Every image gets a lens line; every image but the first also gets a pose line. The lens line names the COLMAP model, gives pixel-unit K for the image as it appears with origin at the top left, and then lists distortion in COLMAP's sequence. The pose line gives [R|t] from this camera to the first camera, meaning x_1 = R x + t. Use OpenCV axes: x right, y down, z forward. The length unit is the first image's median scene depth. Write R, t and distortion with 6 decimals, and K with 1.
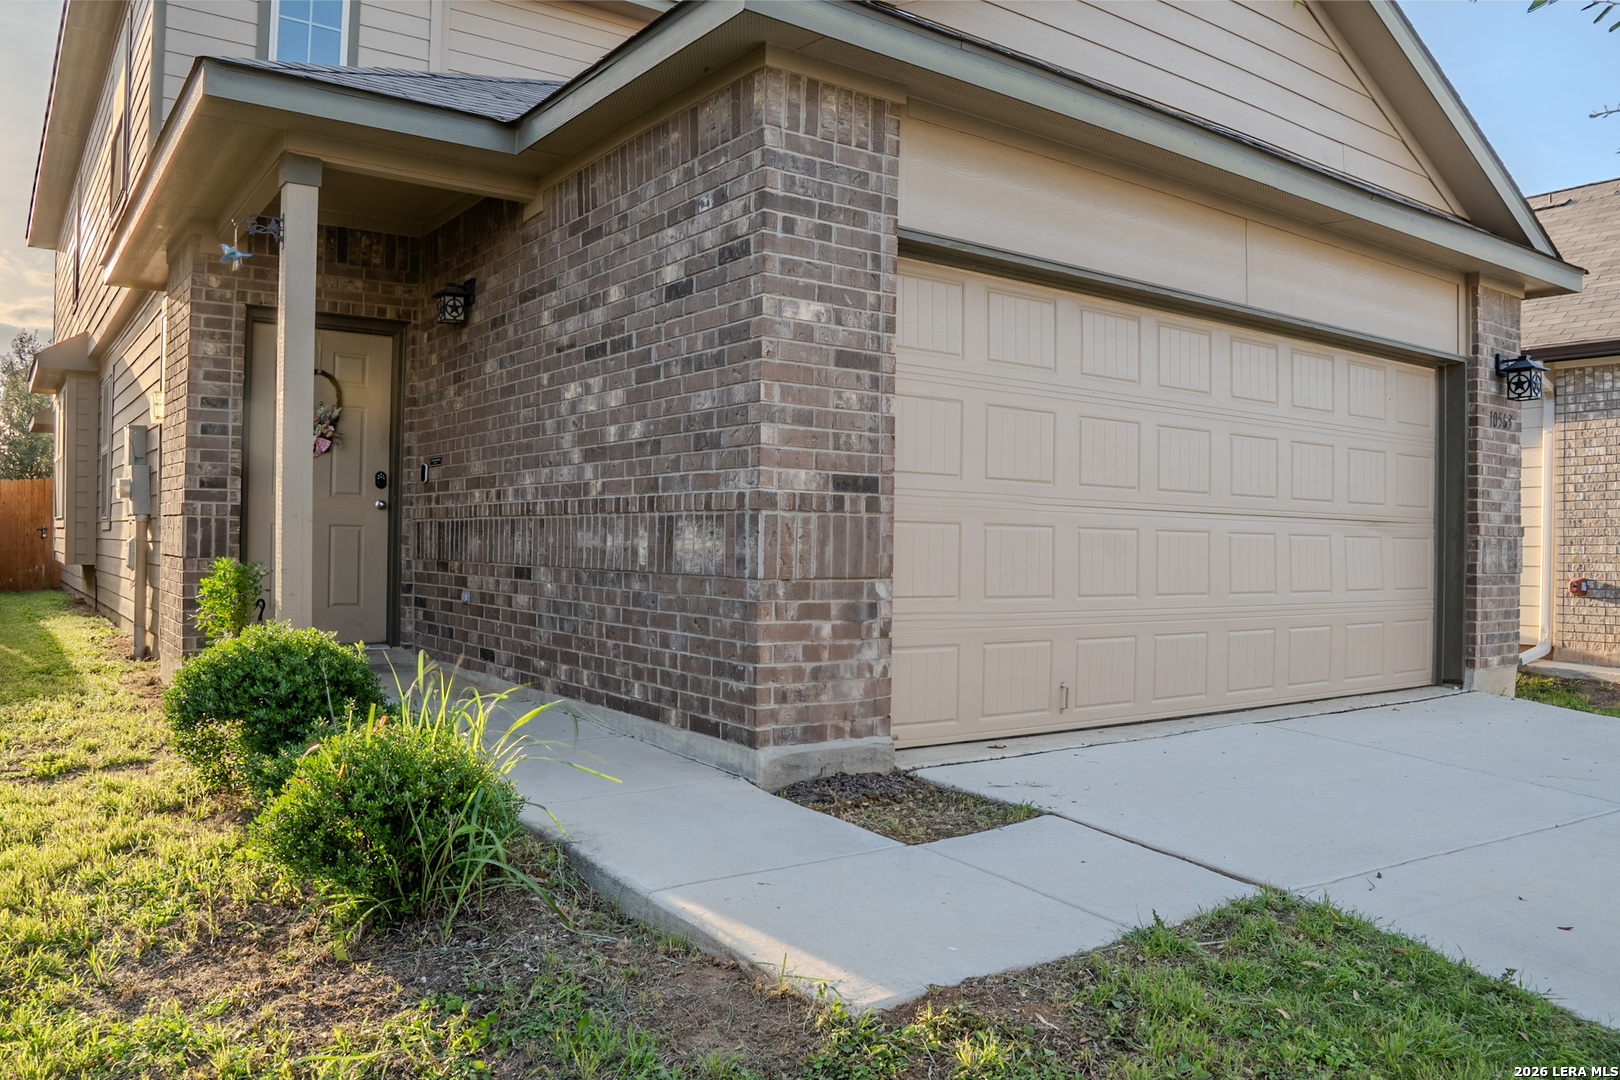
lens RADIAL K [[1220.6, 0, 771.7], [0, 1220.6, 531.3], [0, 0, 1]] dist [-0.132603, 0.096892]
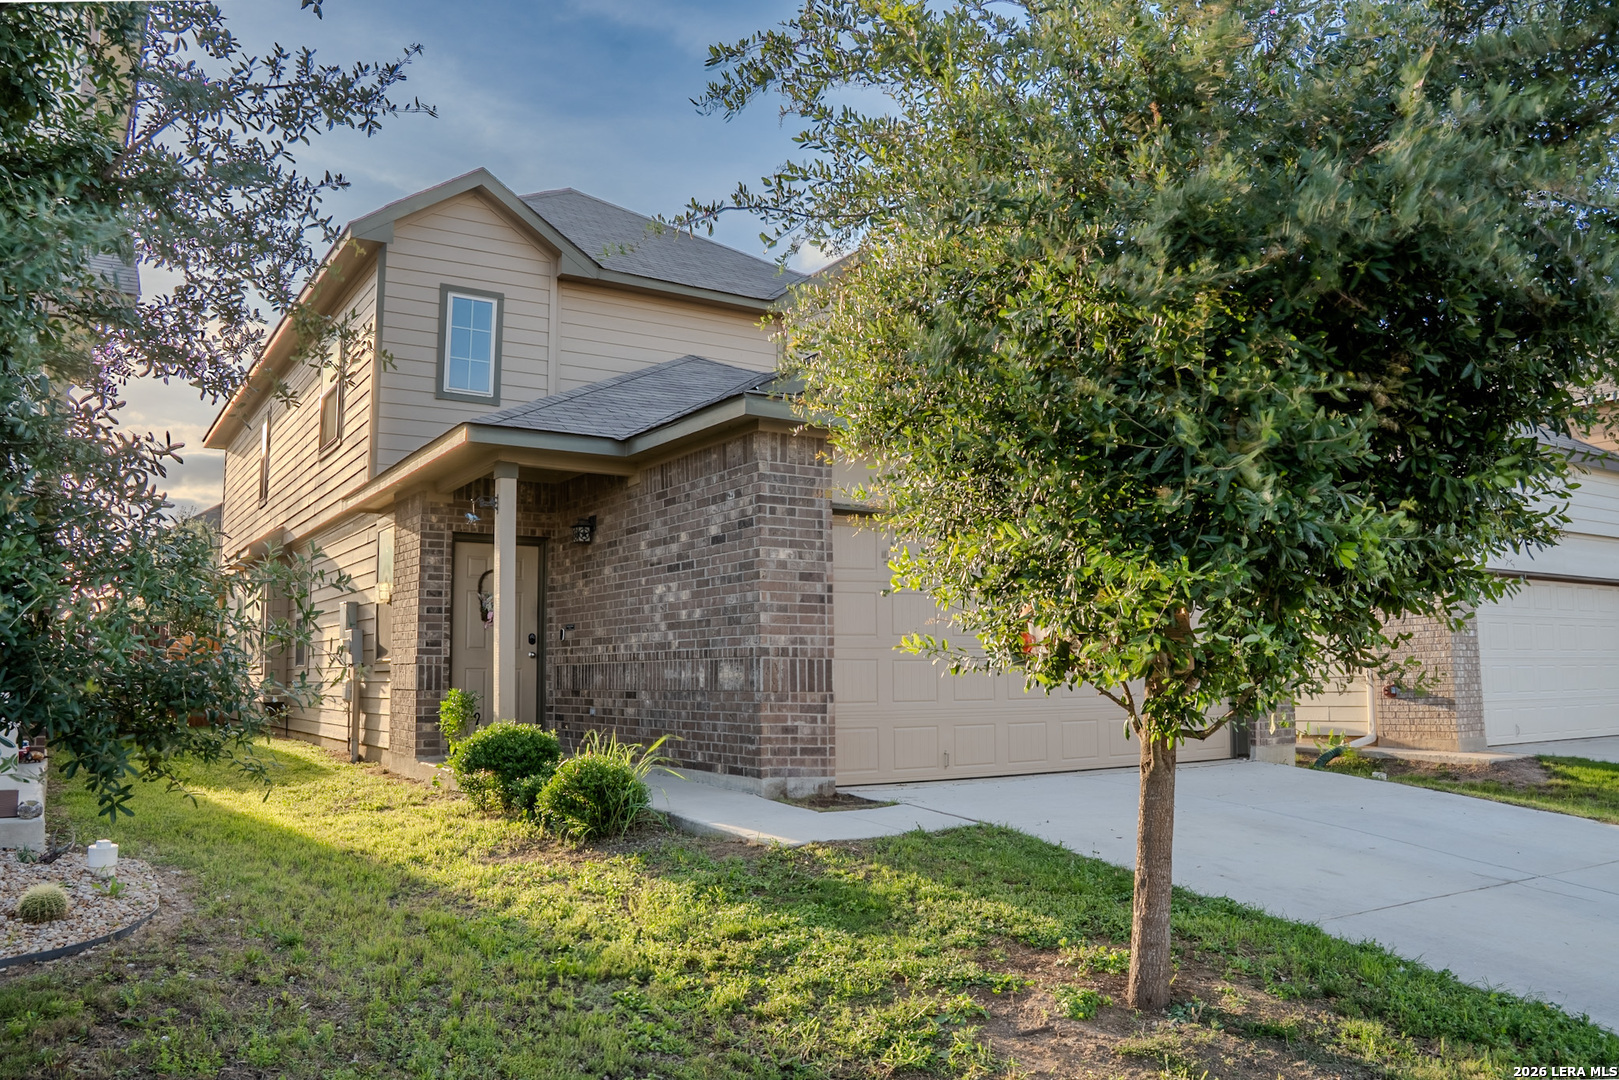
lens RADIAL K [[1219.8, 0, 781.9], [0, 1219.8, 530.6], [0, 0, 1]] dist [-0.132603, 0.096892]
pose [[0.998964, -0.027087, -0.036573, 0.095331], [0.022819, 0.993395, -0.112451, 0.002604], [0.039378, 0.111500, 0.992984, -0.910643]]
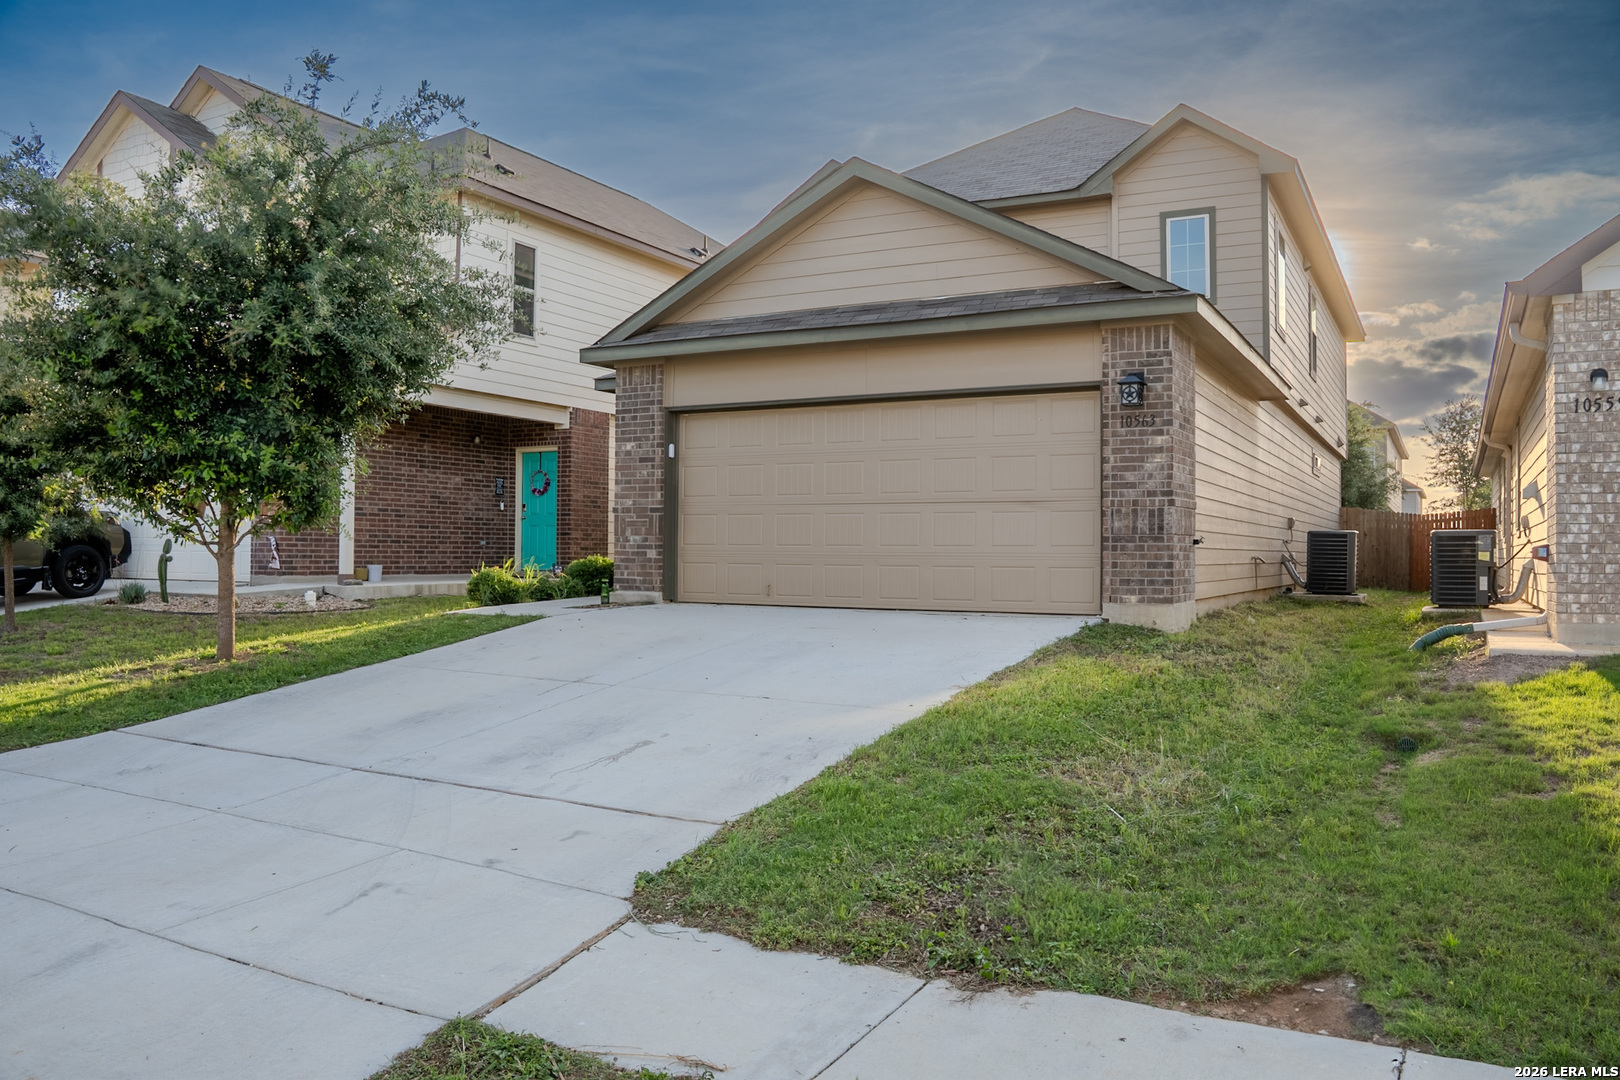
lens RADIAL K [[1220.6, 0, 810.4], [0, 1220.6, 540.2], [0, 0, 1]] dist [-0.132603, 0.096892]
pose [[0.444913, -0.023614, -0.895262, 2.775425], [0.009150, 0.999720, -0.021823, 0.114699], [0.895527, 0.001518, 0.445004, 0.065635]]
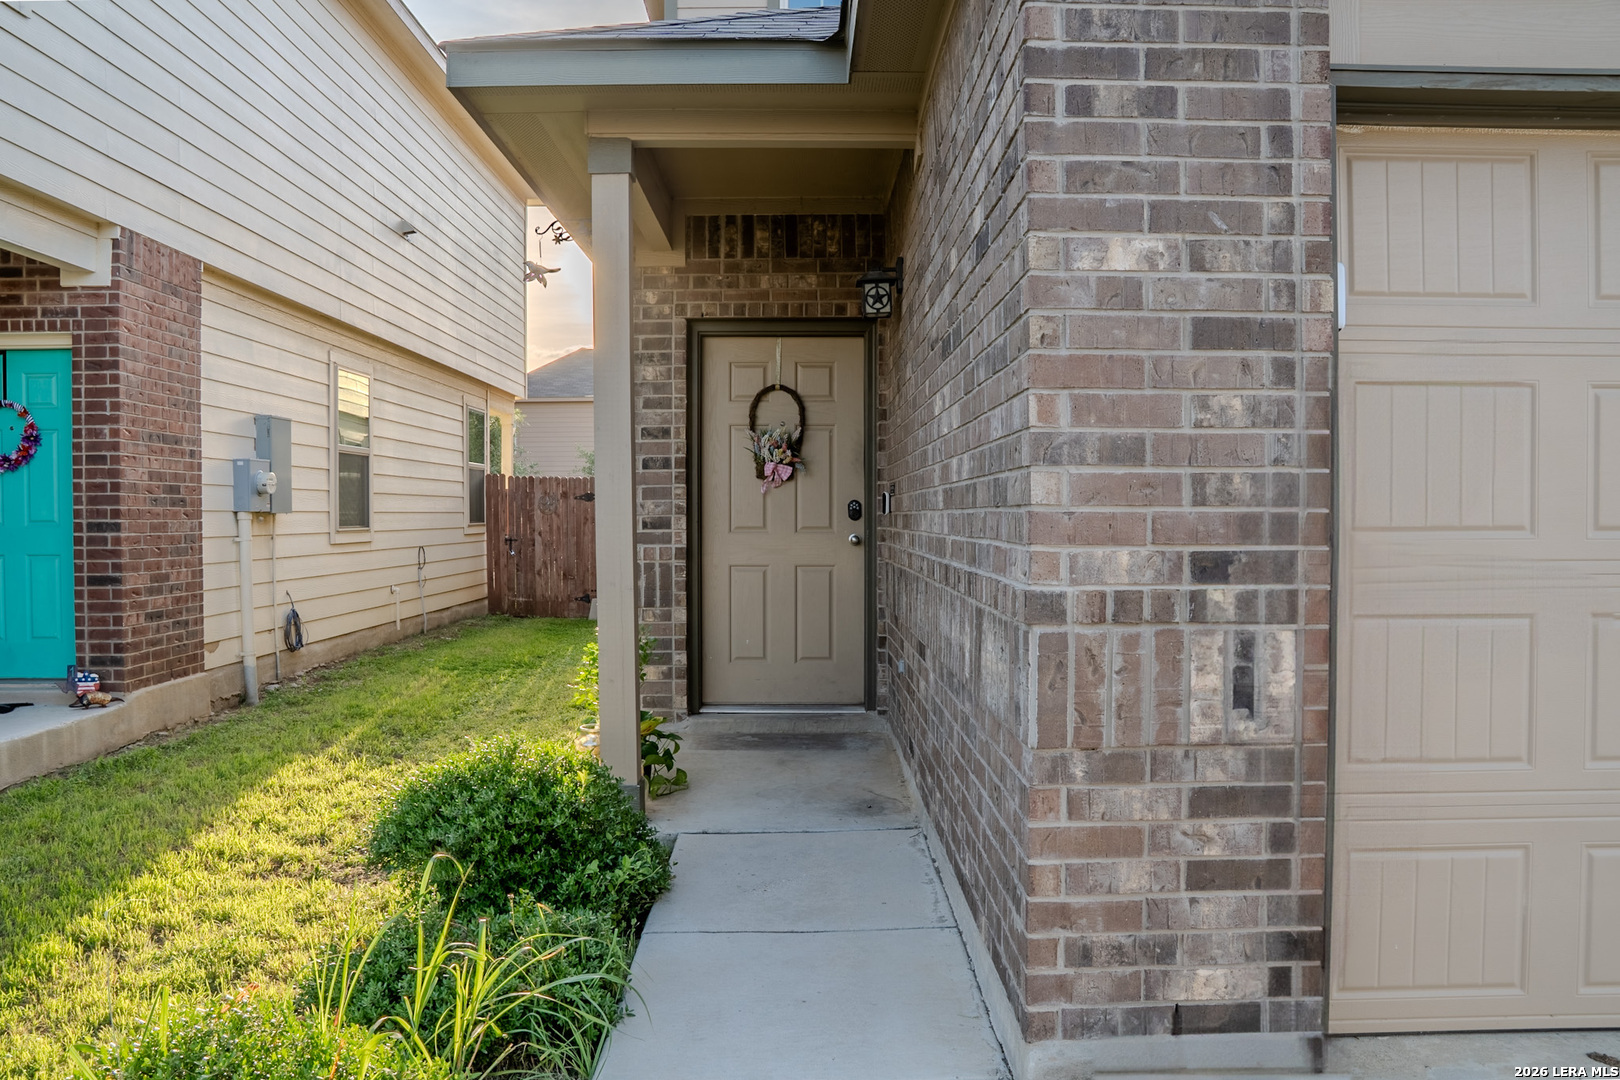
lens RADIAL K [[1220.6, 0, 809.7], [0, 1220.6, 539.9], [0, 0, 1]] dist [-0.132603, 0.096892]
pose [[0.828872, -0.008733, -0.559370, 0.201766], [0.024135, 0.999505, 0.020159, -0.064919], [0.558917, -0.030210, 0.828673, 0.453970]]
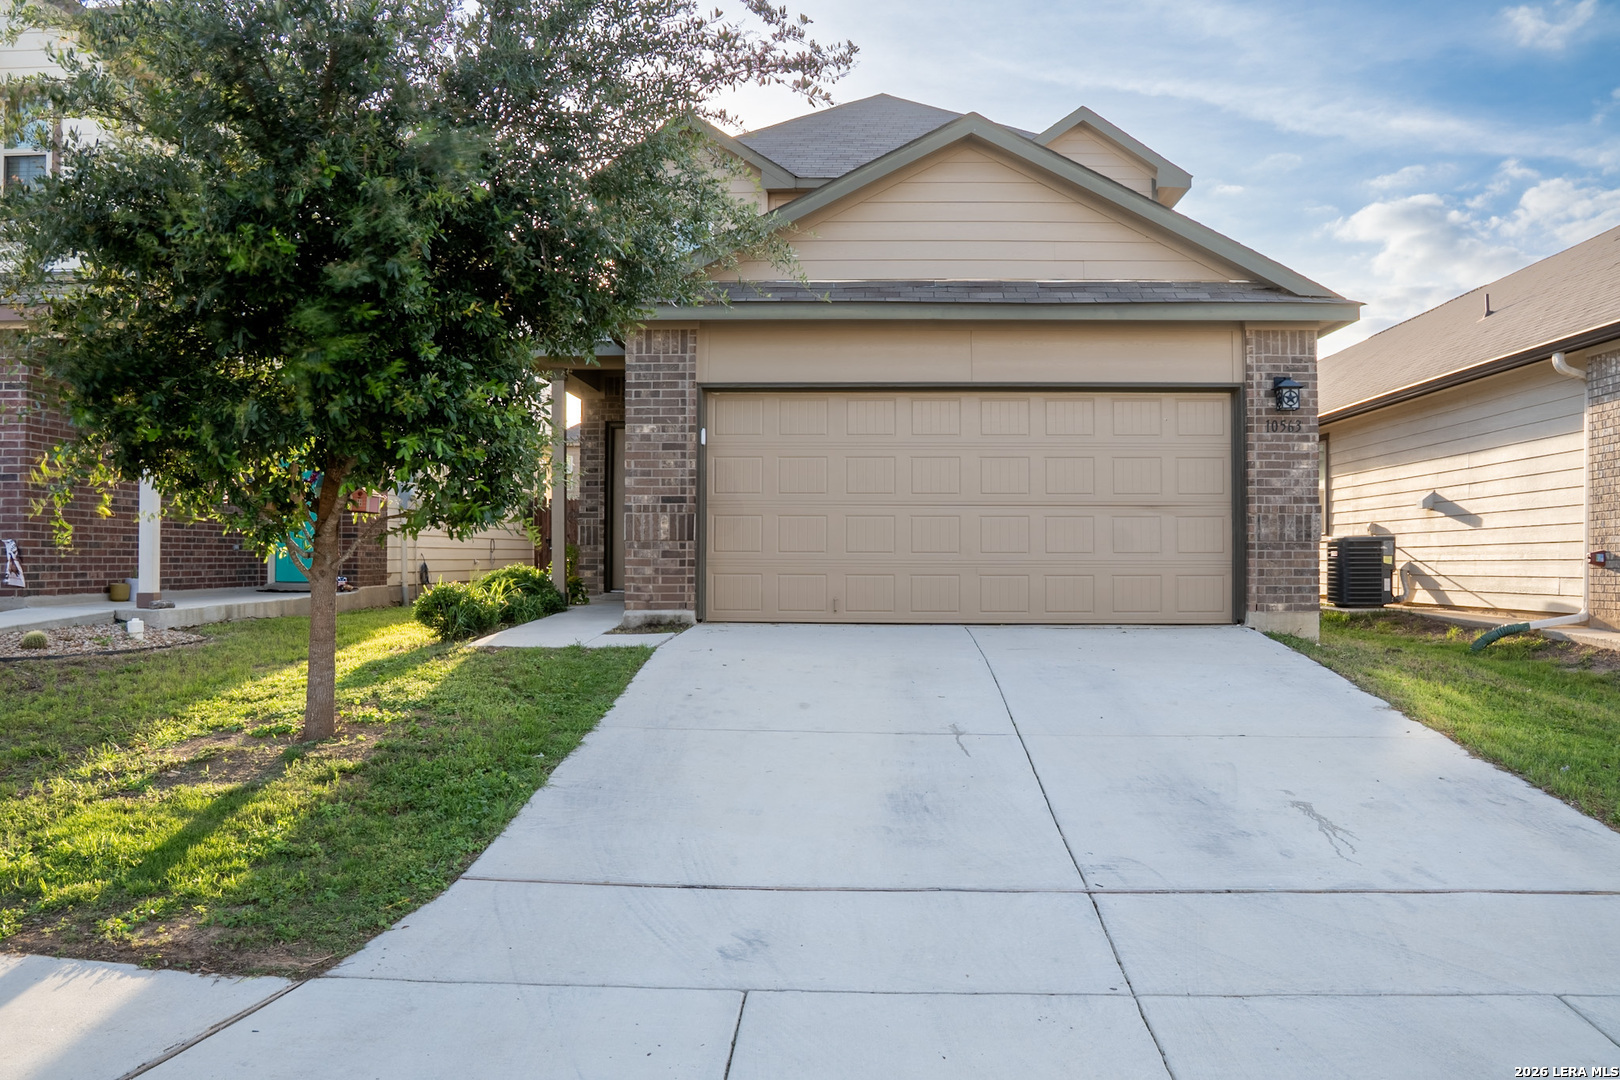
lens RADIAL K [[1220.6, 0, 798.9], [0, 1220.6, 541.7], [0, 0, 1]] dist [-0.132603, 0.096892]
pose [[0.790747, -0.021131, -0.611778, 1.652256], [0.016513, 0.999777, -0.013189, 0.074573], [0.611920, 0.000327, 0.790919, -0.681061]]
